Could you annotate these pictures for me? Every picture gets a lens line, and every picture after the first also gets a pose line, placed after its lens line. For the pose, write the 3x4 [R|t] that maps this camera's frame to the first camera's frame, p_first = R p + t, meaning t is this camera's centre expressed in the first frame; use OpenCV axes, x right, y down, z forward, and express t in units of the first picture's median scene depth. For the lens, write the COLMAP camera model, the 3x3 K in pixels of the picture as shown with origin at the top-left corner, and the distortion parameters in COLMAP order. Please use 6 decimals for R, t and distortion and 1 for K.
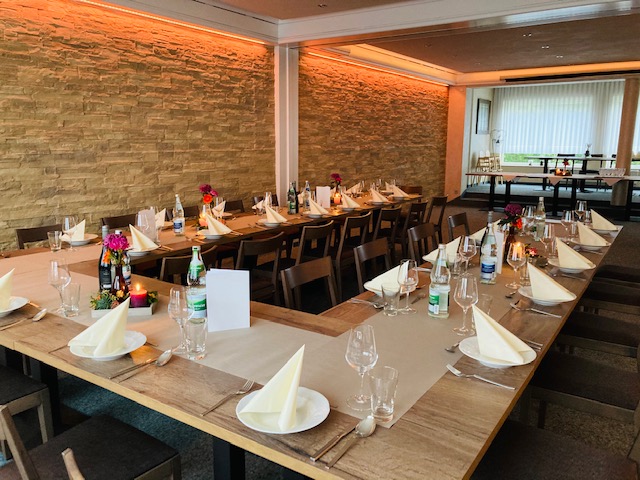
lens RADIAL K [[526.9, 0, 320.4], [0, 526.9, 242.7], [0, 0, 1]] dist [-0.035474, 0.016815]
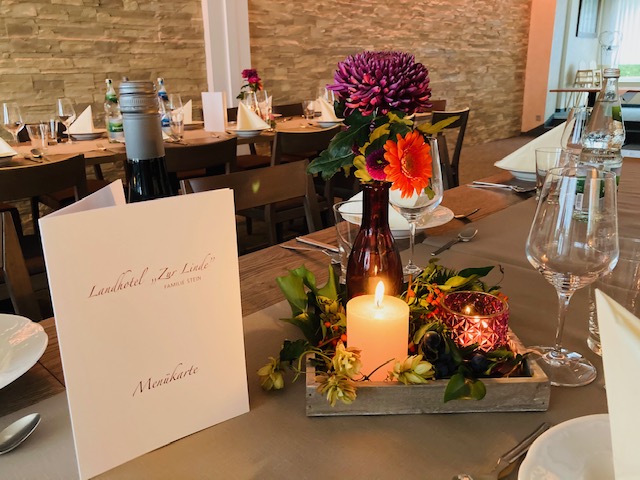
lens RADIAL K [[526.9, 0, 319.1], [0, 526.9, 236.3], [0, 0, 1]] dist [-0.035474, 0.016815]
pose [[0.980968, 0.033173, -0.191313, 0.135601], [-0.012589, 0.994091, 0.107820, -0.010789], [0.193759, -0.103360, 0.975589, 0.288263]]
